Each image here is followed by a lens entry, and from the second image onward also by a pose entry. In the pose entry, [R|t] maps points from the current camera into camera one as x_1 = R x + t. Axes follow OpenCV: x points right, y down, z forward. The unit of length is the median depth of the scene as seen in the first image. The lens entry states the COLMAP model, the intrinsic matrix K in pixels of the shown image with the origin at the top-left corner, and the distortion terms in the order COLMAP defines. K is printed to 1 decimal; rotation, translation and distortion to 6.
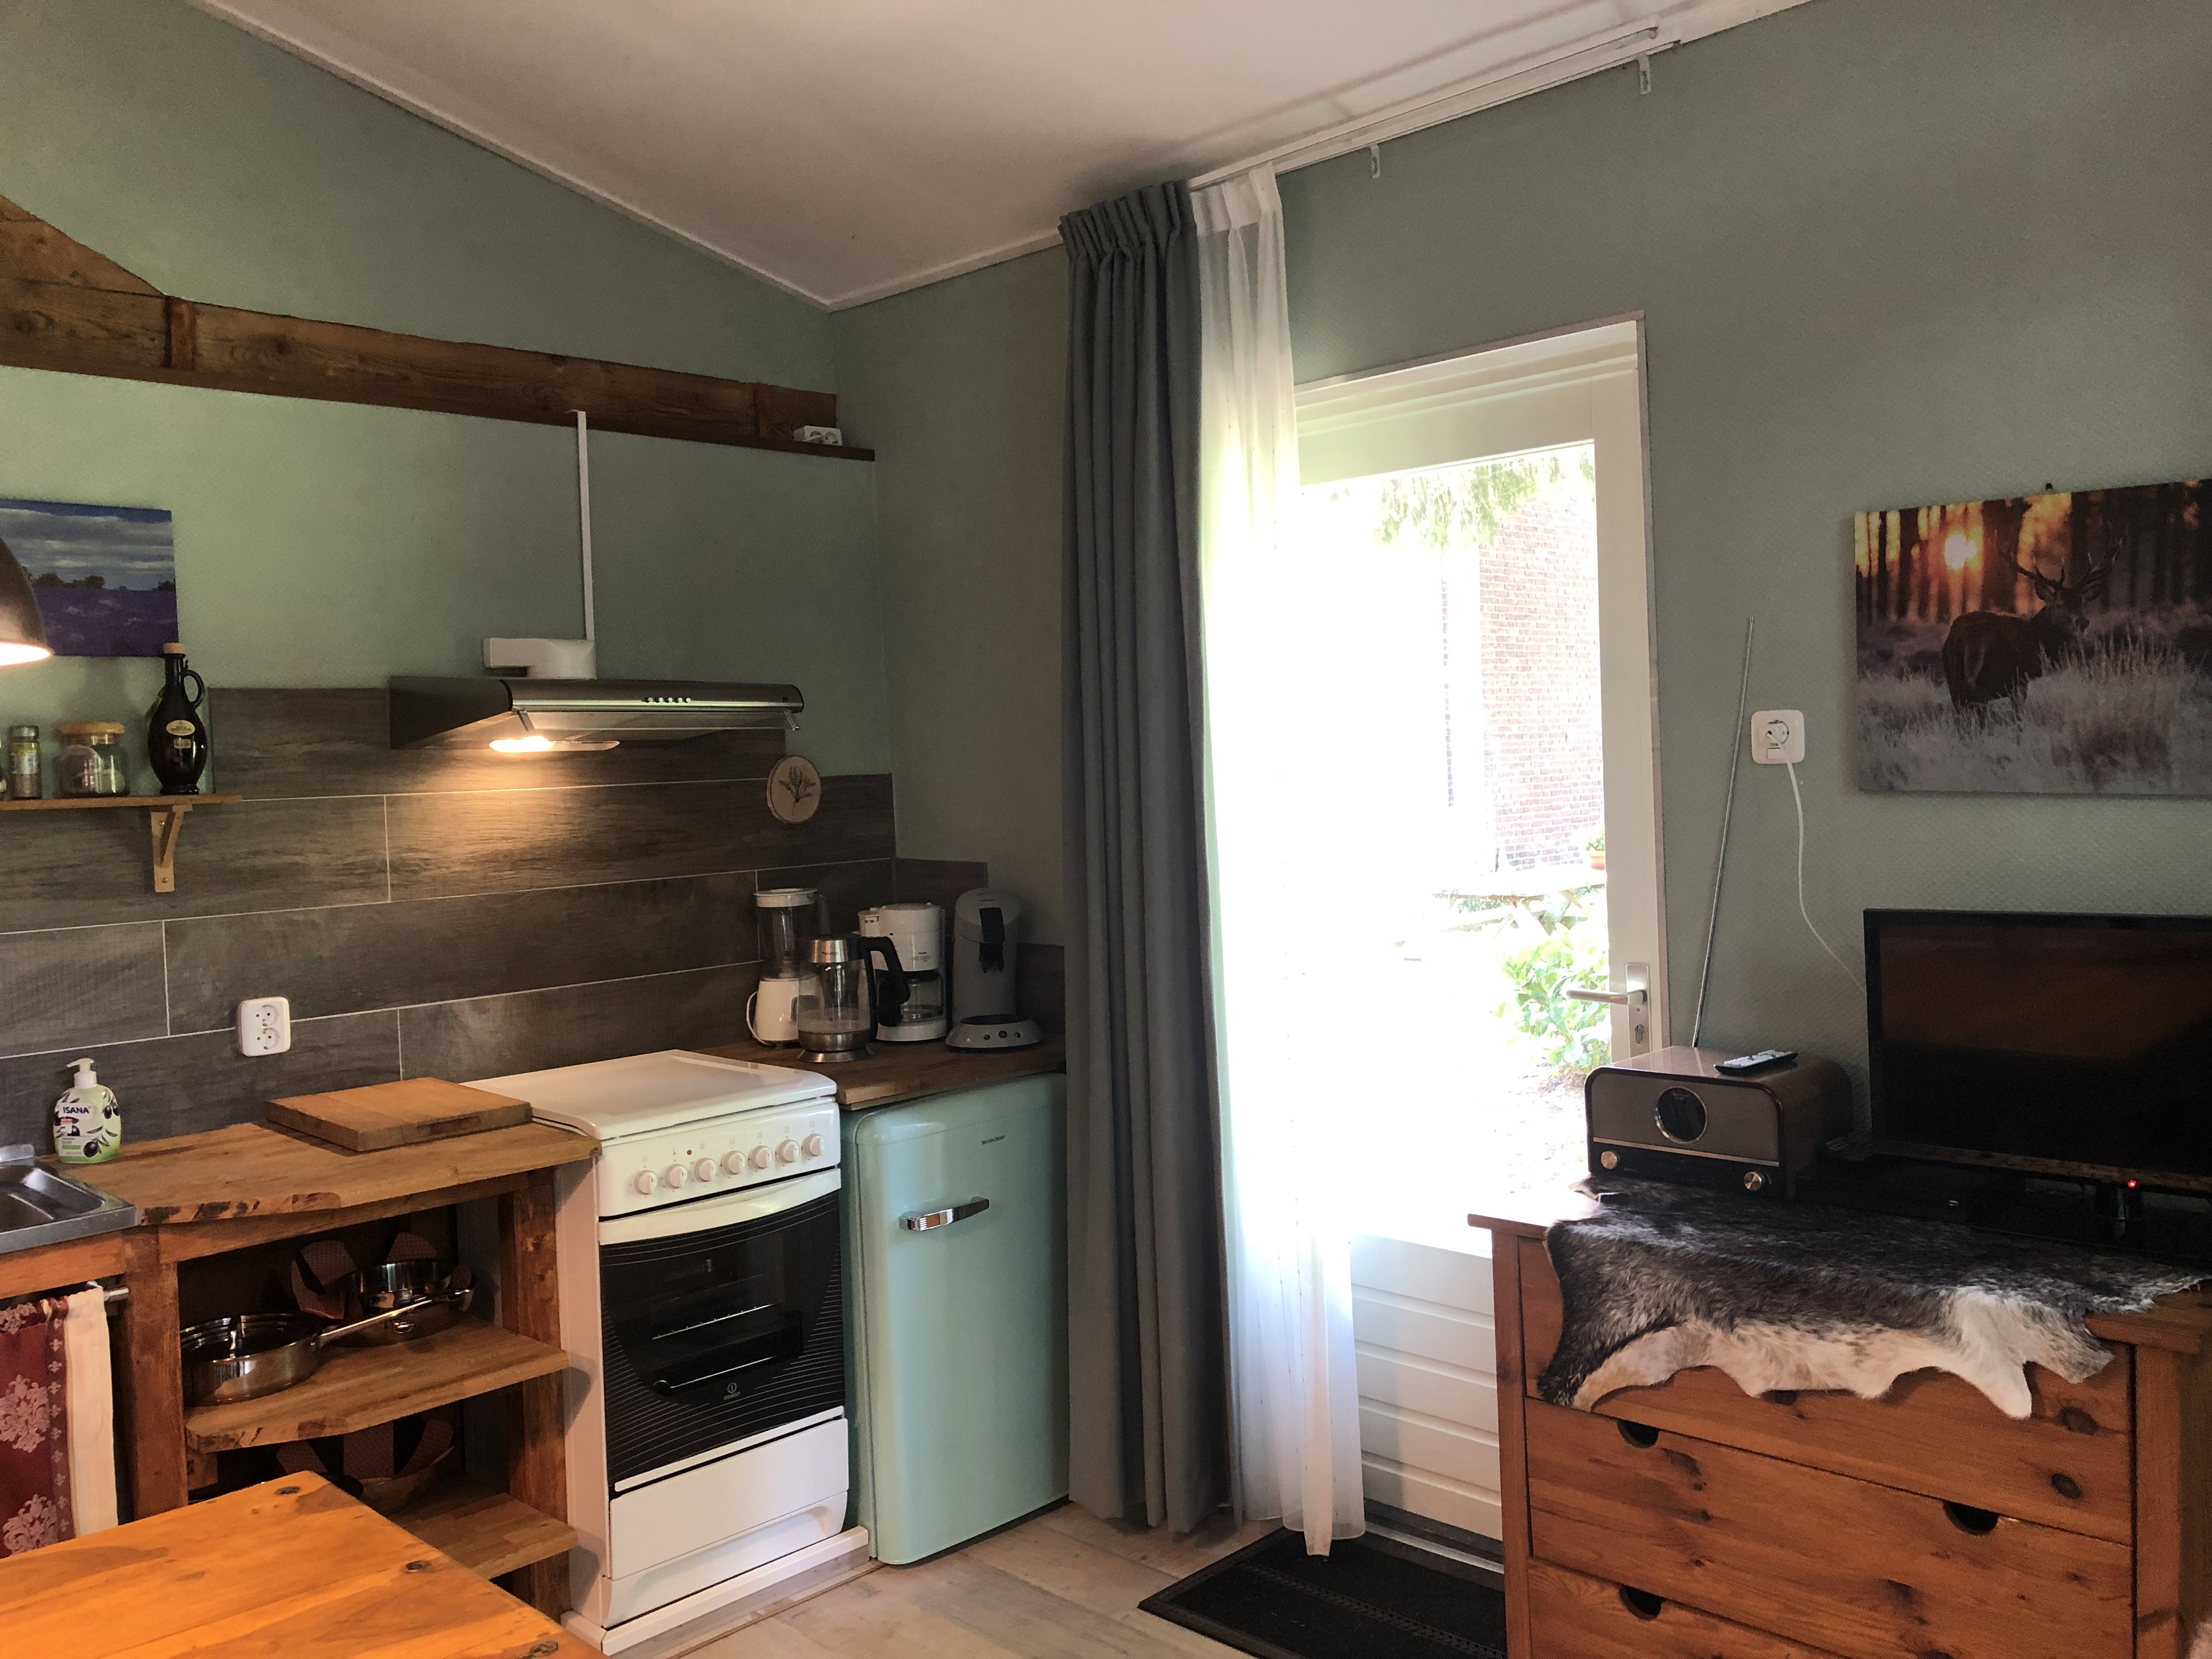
lens RADIAL K [[1794.7, 0, 1111.0], [0, 1794.7, 822.1], [0, 0, 1]] dist [0.024116, -0.022065]
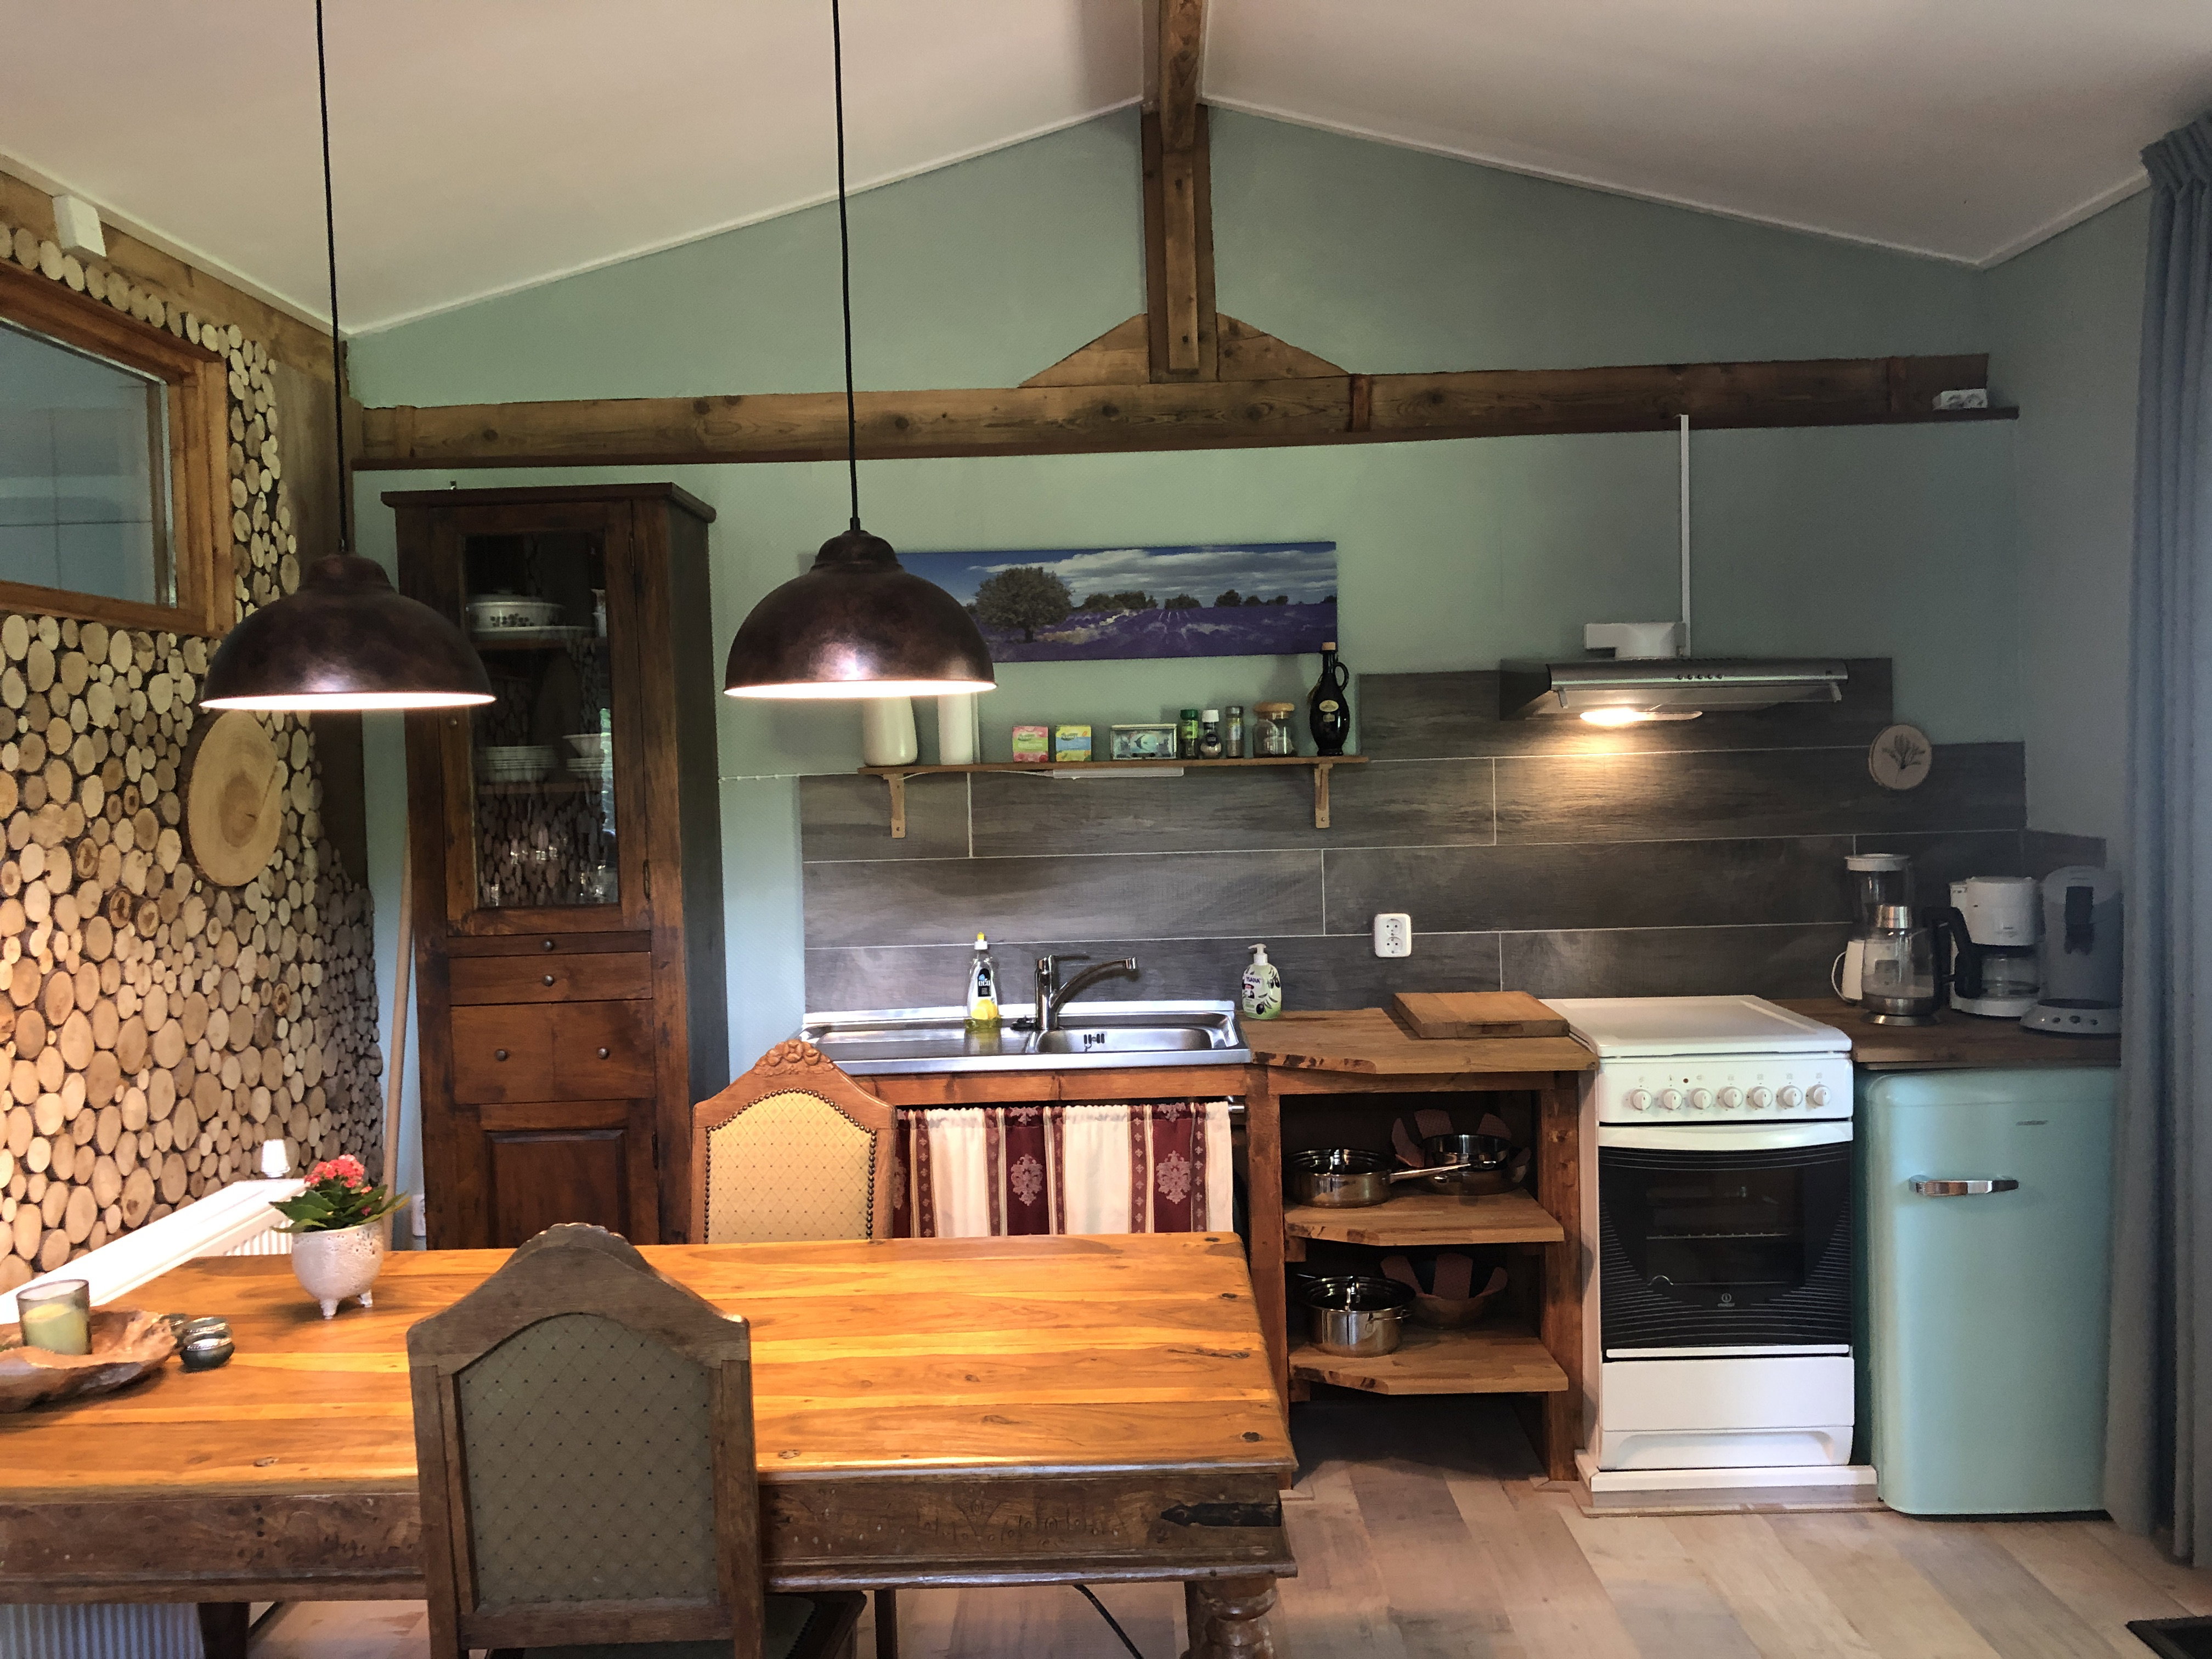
lens RADIAL K [[1794.7, 0, 1110.1], [0, 1794.7, 838.5], [0, 0, 1]] dist [0.024116, -0.022065]
pose [[0.697395, 0.052216, -0.714782, 0.297455], [-0.023704, 0.998477, 0.049812, -0.015044], [0.716295, -0.017795, 0.697571, -0.042013]]
